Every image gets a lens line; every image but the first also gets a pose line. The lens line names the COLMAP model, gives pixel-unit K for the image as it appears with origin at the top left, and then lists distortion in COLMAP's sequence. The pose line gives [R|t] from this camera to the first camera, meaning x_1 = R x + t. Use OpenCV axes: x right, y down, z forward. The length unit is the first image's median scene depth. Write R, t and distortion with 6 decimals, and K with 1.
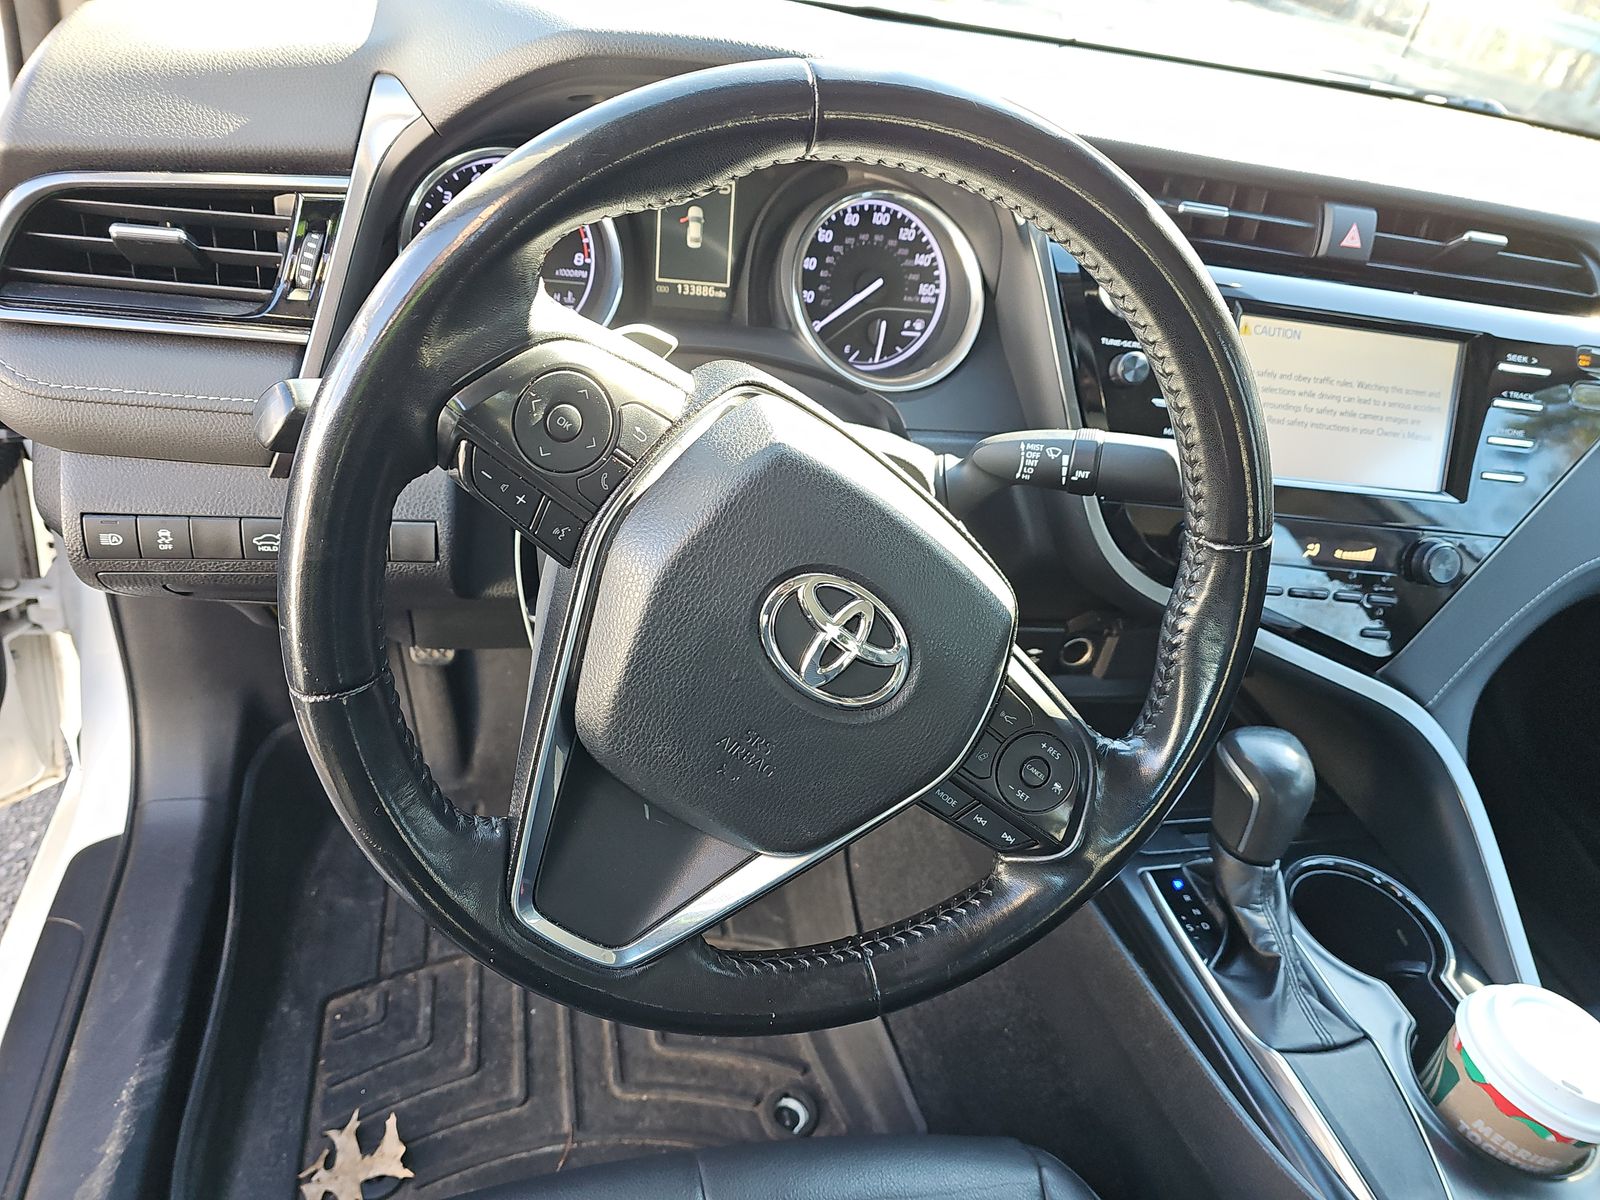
lens RADIAL K [[1098.1, 0, 800.0], [0, 1098.1, 600.0], [0, 0, 1]] dist [0.075061, -0.041482]
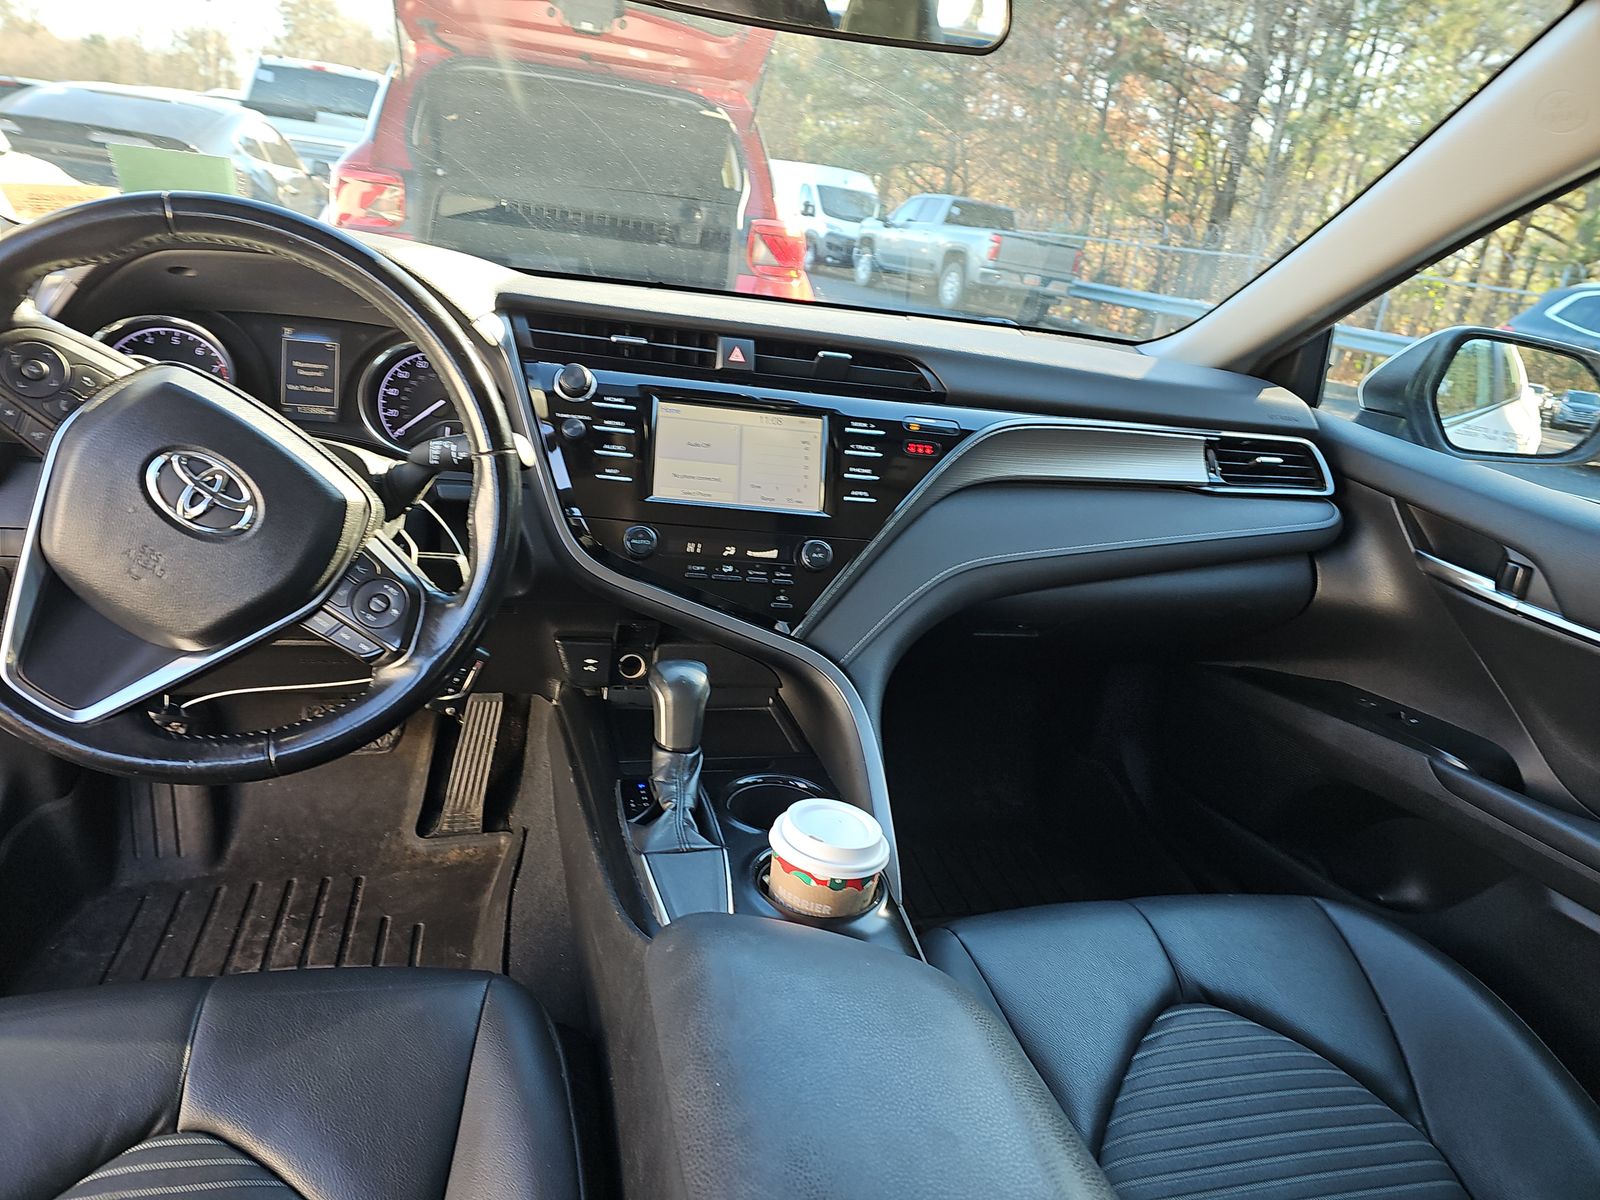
lens RADIAL K [[1098.1, 0, 800.0], [0, 1098.1, 600.0], [0, 0, 1]] dist [0.075061, -0.041482]
pose [[0.998137, -0.060354, -0.008986, 0.553791], [0.054986, 0.953487, -0.296377, 0.438466], [0.026456, 0.295330, 0.955029, -0.335920]]
